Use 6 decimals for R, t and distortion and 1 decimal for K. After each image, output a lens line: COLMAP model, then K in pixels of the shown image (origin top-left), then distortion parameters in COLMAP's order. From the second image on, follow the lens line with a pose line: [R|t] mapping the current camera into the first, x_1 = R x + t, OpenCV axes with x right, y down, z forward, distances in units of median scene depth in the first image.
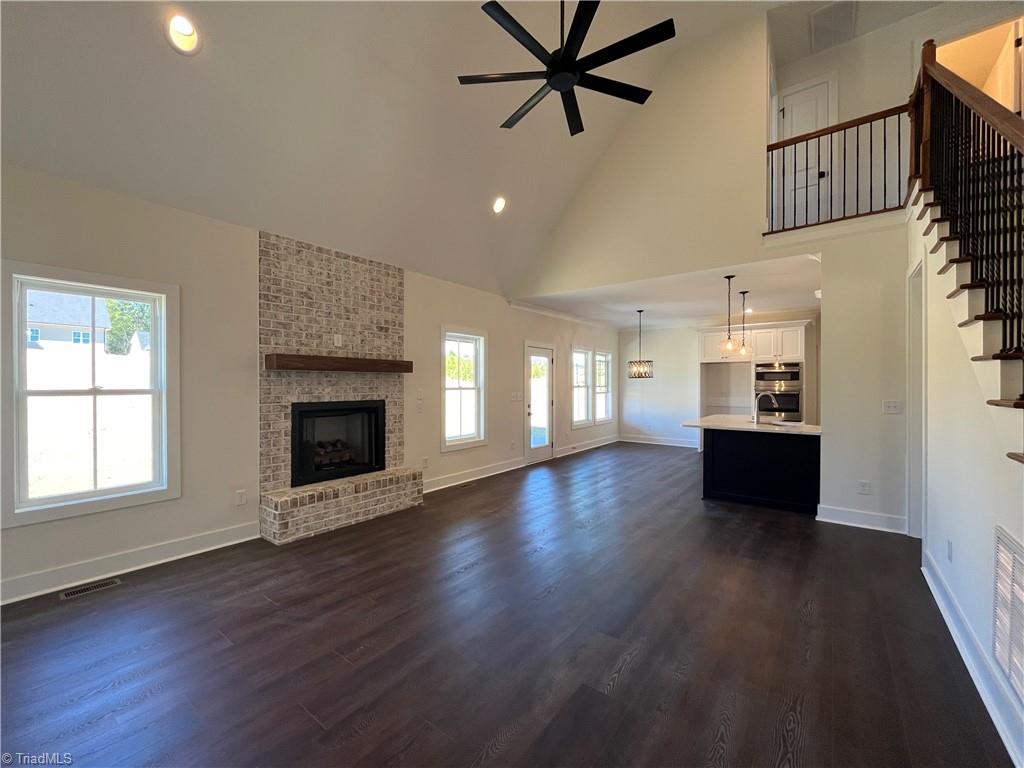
lens RADIAL K [[416.6, 0, 510.1], [0, 416.6, 386.3], [0, 0, 1]] dist [-0.002646, -0.000226]
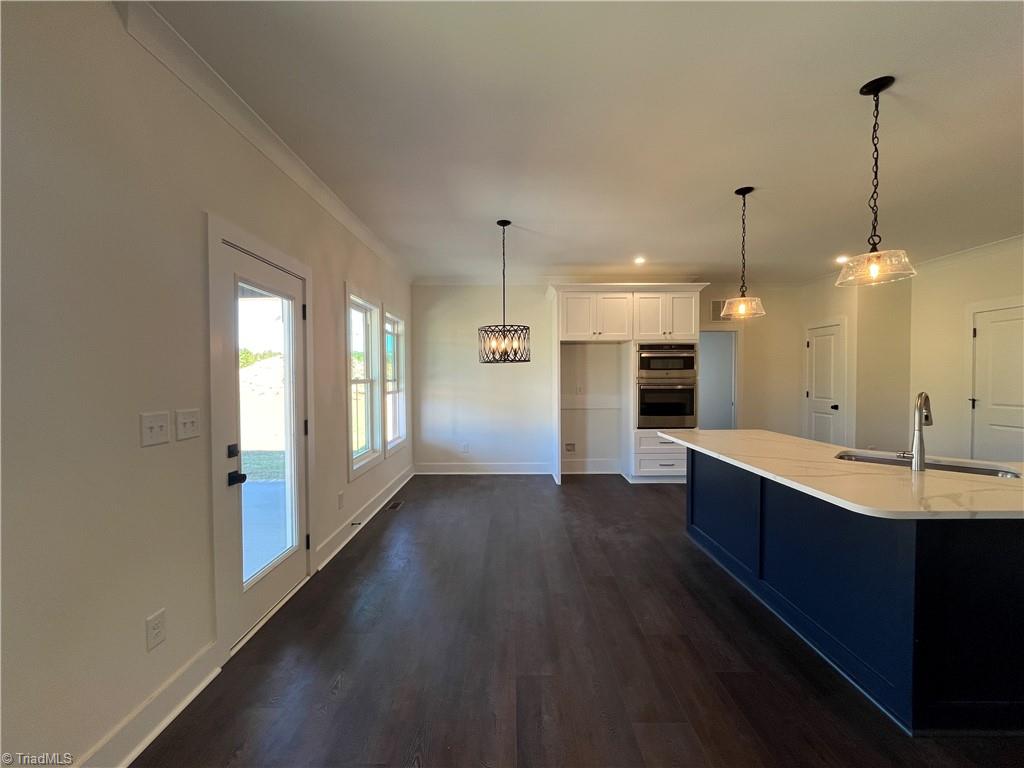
lens RADIAL K [[416.6, 0, 510.1], [0, 416.6, 386.3], [0, 0, 1]] dist [-0.002646, -0.000226]
pose [[0.792054, -0.015467, 0.610255, 0.033399], [0.005933, 0.999827, 0.017639, -0.000218], [-0.610422, -0.010350, 0.792008, 0.973255]]
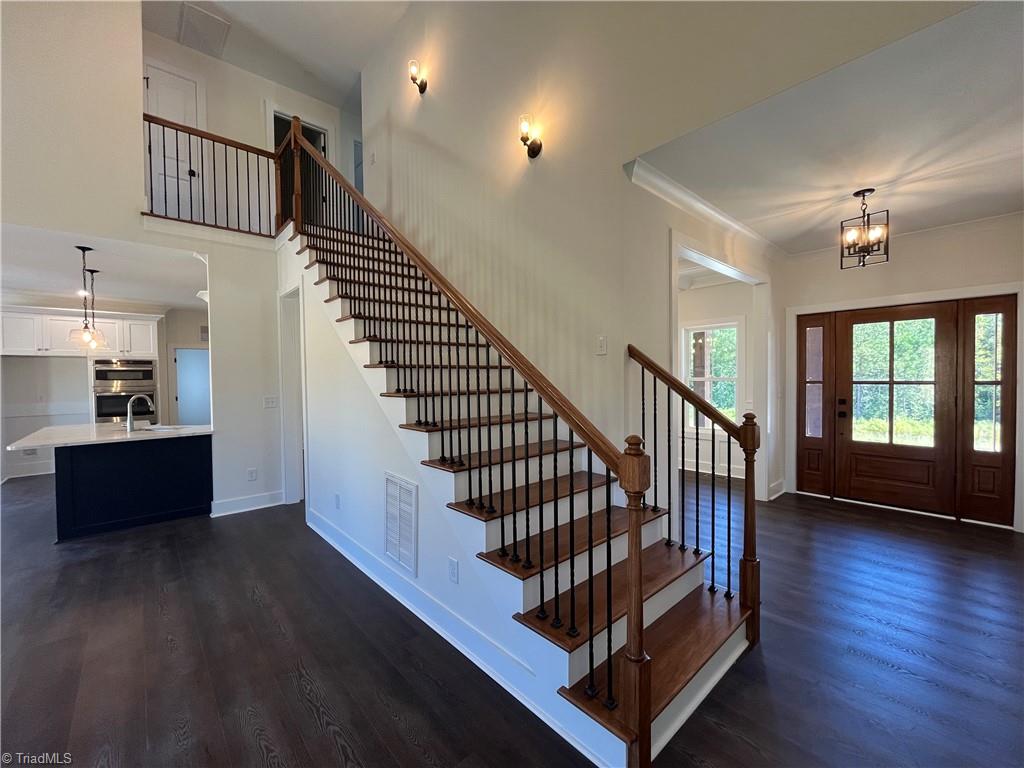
lens RADIAL K [[416.6, 0, 510.1], [0, 416.6, 386.3], [0, 0, 1]] dist [-0.002646, -0.000226]
pose [[0.177310, -0.022005, 0.983909, -0.111004], [0.017525, 0.999662, 0.019199, -0.005505], [-0.983999, 0.013839, 0.177636, 0.085956]]
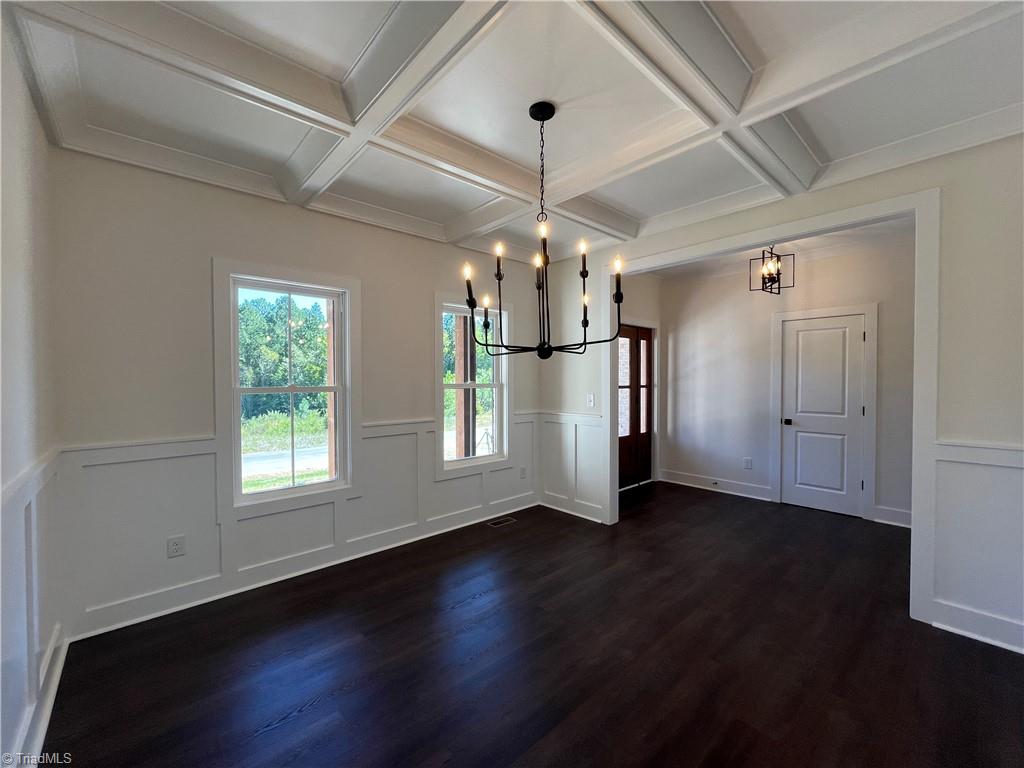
lens RADIAL K [[416.6, 0, 510.1], [0, 416.6, 386.3], [0, 0, 1]] dist [-0.002646, -0.000226]
pose [[-0.983662, 0.002629, 0.180006, 0.966959], [0.006764, 0.999727, 0.022362, -0.009313], [-0.179898, 0.023214, -0.983411, 0.547720]]
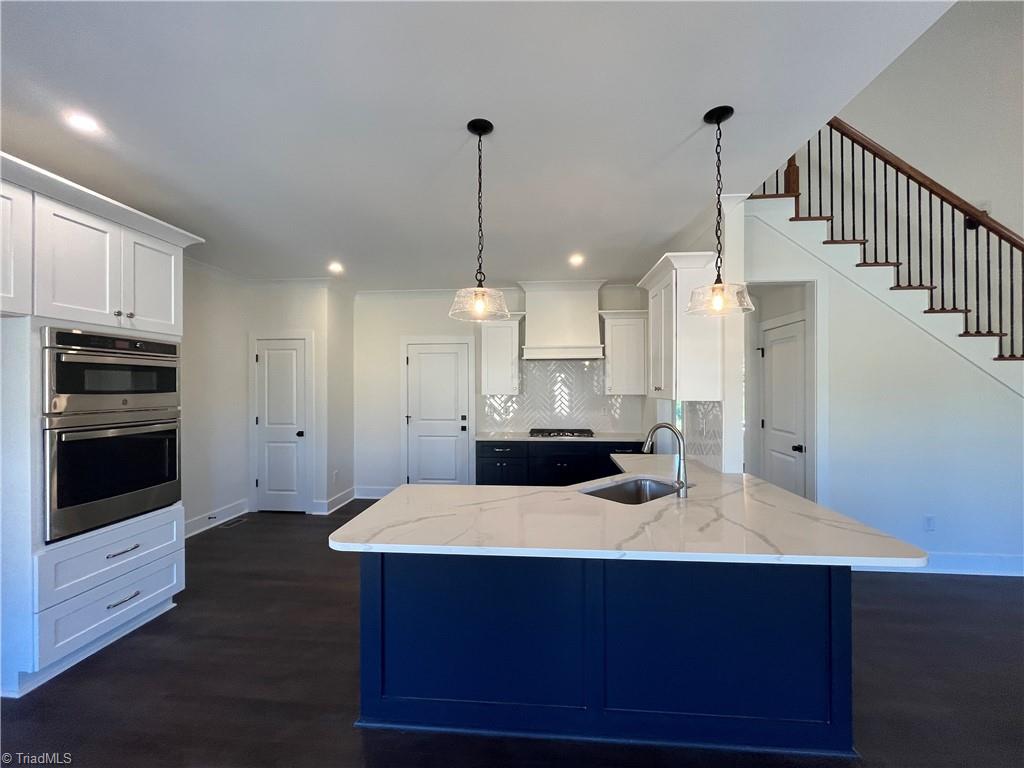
lens RADIAL K [[416.6, 0, 510.1], [0, 416.6, 386.3], [0, 0, 1]] dist [-0.002646, -0.000226]
pose [[-0.542883, 0.005093, 0.839793, 0.345009], [0.006771, 0.999976, -0.001688, -0.025933], [-0.839781, 0.004769, -0.542904, 1.461910]]
